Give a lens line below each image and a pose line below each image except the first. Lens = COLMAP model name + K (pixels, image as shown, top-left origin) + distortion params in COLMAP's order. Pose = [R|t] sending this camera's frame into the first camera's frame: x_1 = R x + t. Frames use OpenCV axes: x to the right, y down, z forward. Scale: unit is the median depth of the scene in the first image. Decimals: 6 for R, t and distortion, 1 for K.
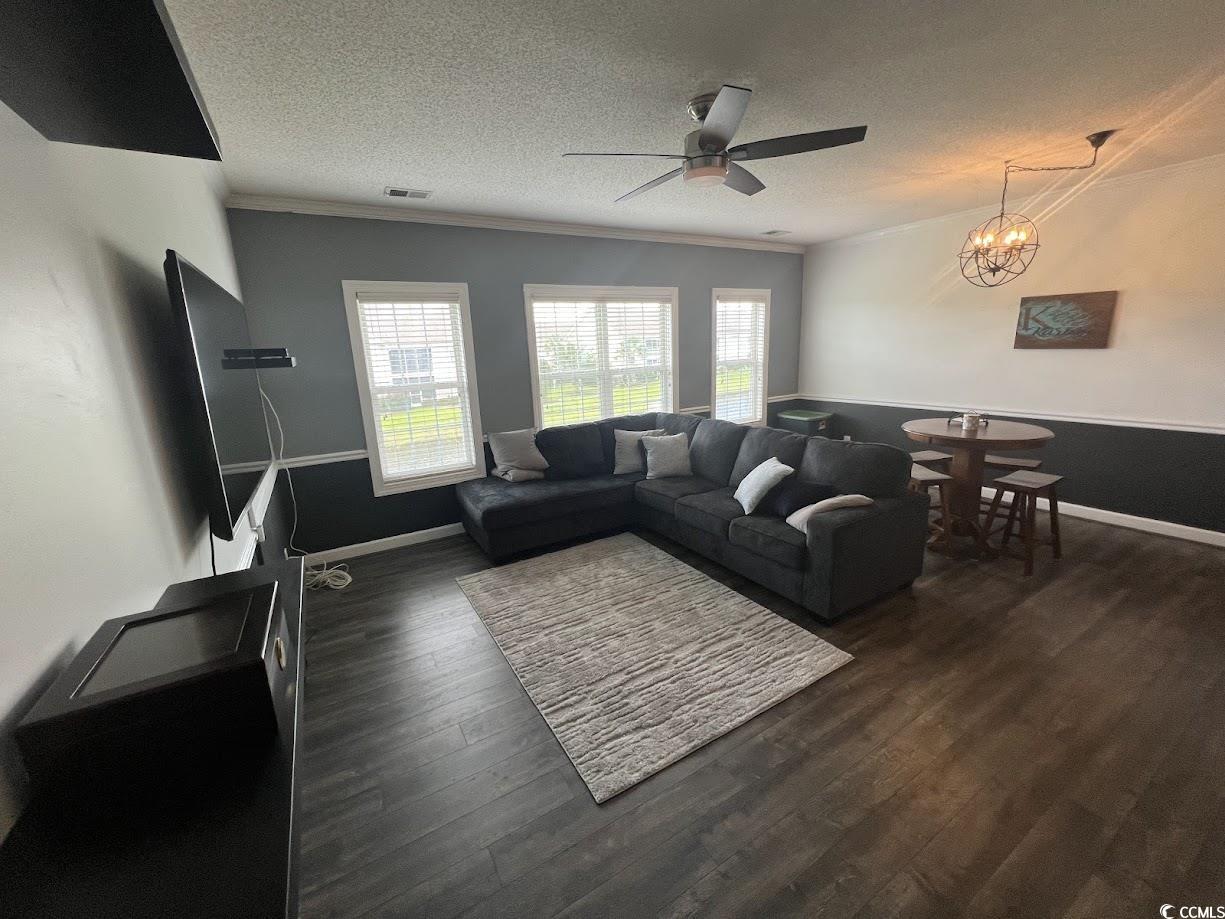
lens RADIAL K [[494.7, 0, 611.8], [0, 494.7, 455.4], [0, 0, 1]] dist [0.002114, 0.001056]
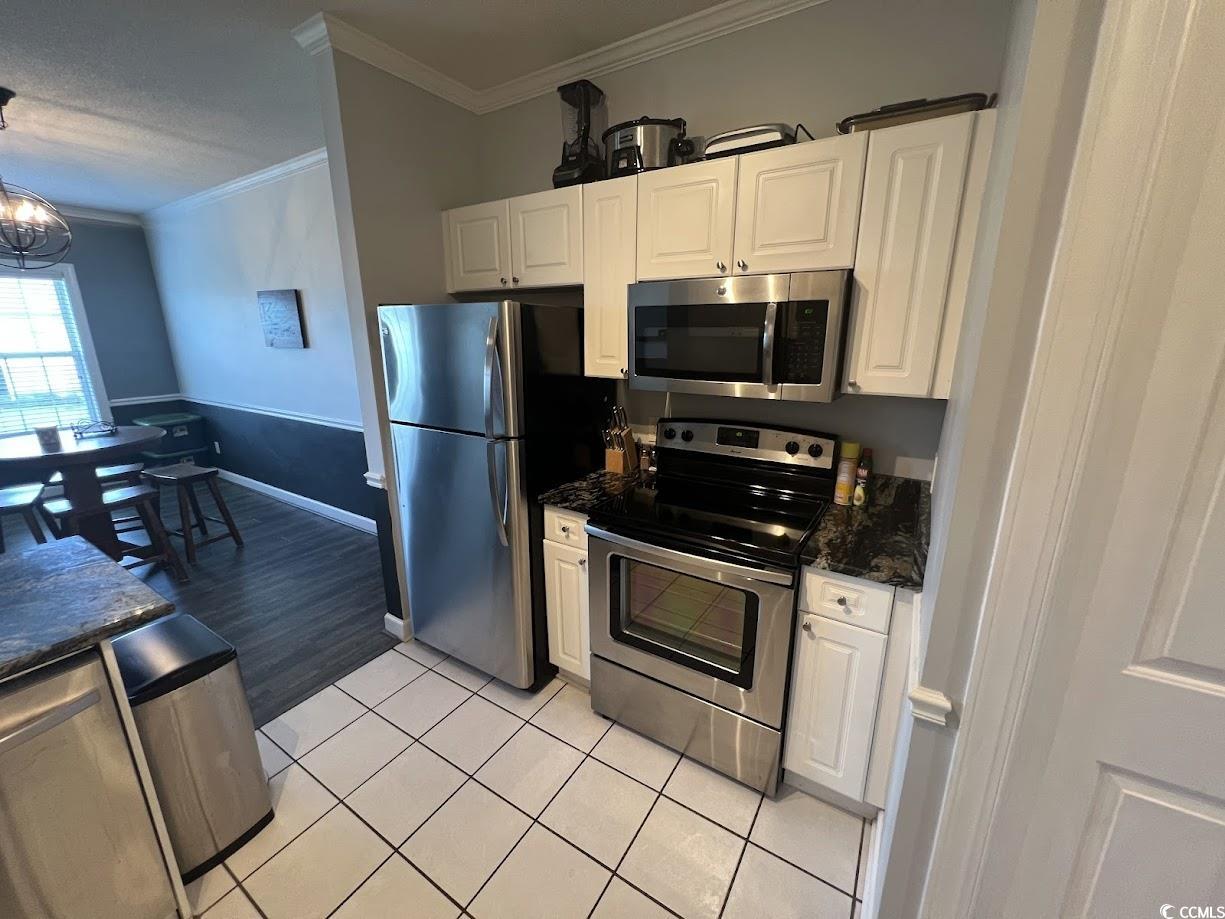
lens RADIAL K [[494.7, 0, 606.5], [0, 494.7, 456.3], [0, 0, 1]] dist [0.002114, 0.001056]
pose [[0.890807, -0.075573, 0.448054, 1.036808], [0.069453, 0.997131, 0.030100, 0.011118], [-0.449043, 0.004305, 0.893500, -0.145361]]
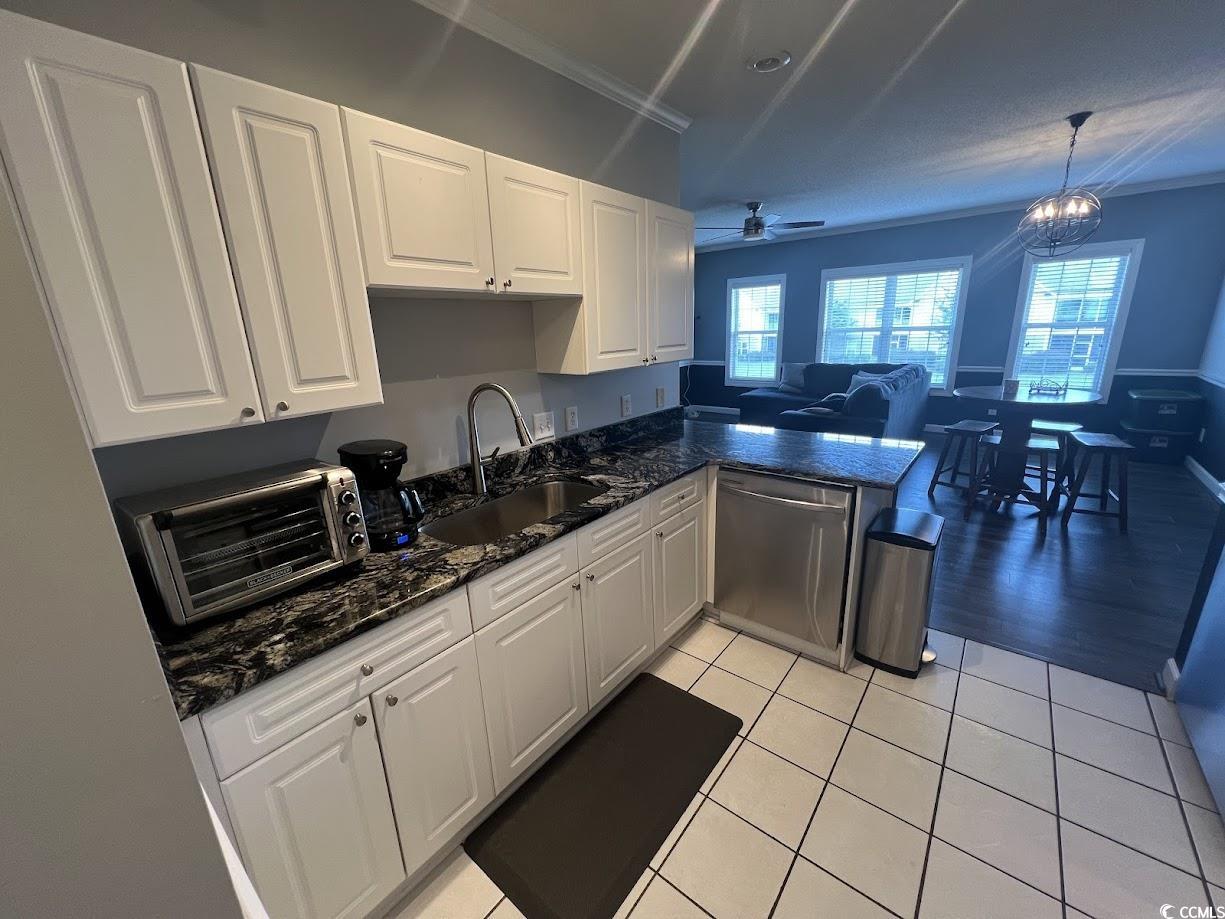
lens RADIAL K [[494.7, 0, 611.7], [0, 494.7, 460.5], [0, 0, 1]] dist [0.002114, 0.001056]
pose [[0.352574, 0.277546, -0.893678, 1.252113], [-0.187725, 0.956568, 0.223016, 0.012301], [0.916761, 0.089136, 0.389364, -0.194109]]
